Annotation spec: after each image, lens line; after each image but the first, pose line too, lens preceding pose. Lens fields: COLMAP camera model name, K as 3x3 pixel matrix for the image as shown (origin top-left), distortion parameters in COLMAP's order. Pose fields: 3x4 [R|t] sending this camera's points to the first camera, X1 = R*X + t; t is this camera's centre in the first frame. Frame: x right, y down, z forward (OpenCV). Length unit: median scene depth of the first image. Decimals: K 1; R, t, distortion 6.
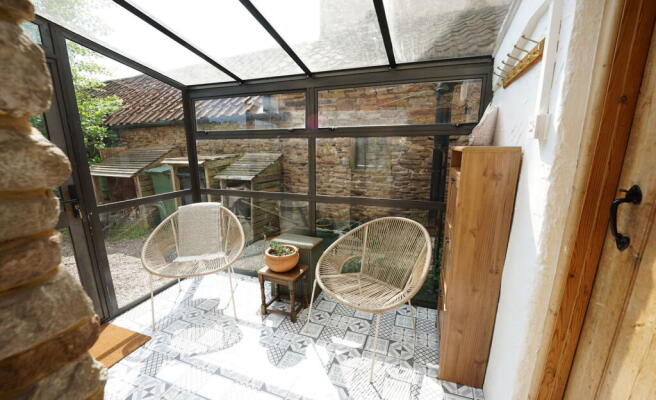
lens RADIAL K [[261.9, 0, 330.3], [0, 261.9, 203.4], [0, 0, 1]] dist [-0.025186, -0.000243]
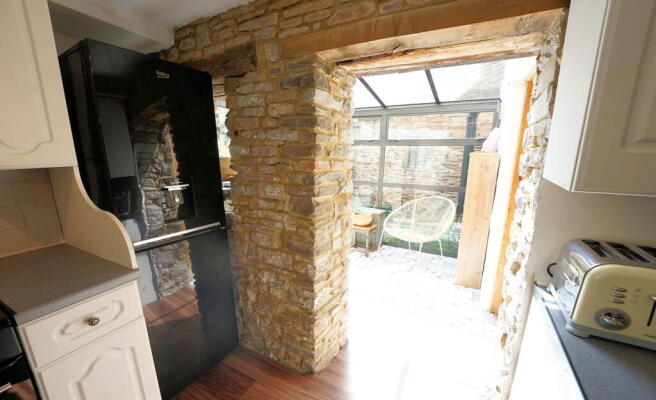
lens RADIAL K [[261.9, 0, 330.3], [0, 261.9, 208.8], [0, 0, 1]] dist [-0.025186, -0.000243]
pose [[0.985317, 0.051244, -0.162864, -0.110607], [-0.050664, 0.998686, 0.007711, 0.140829], [0.163045, 0.000654, 0.986618, -0.638667]]
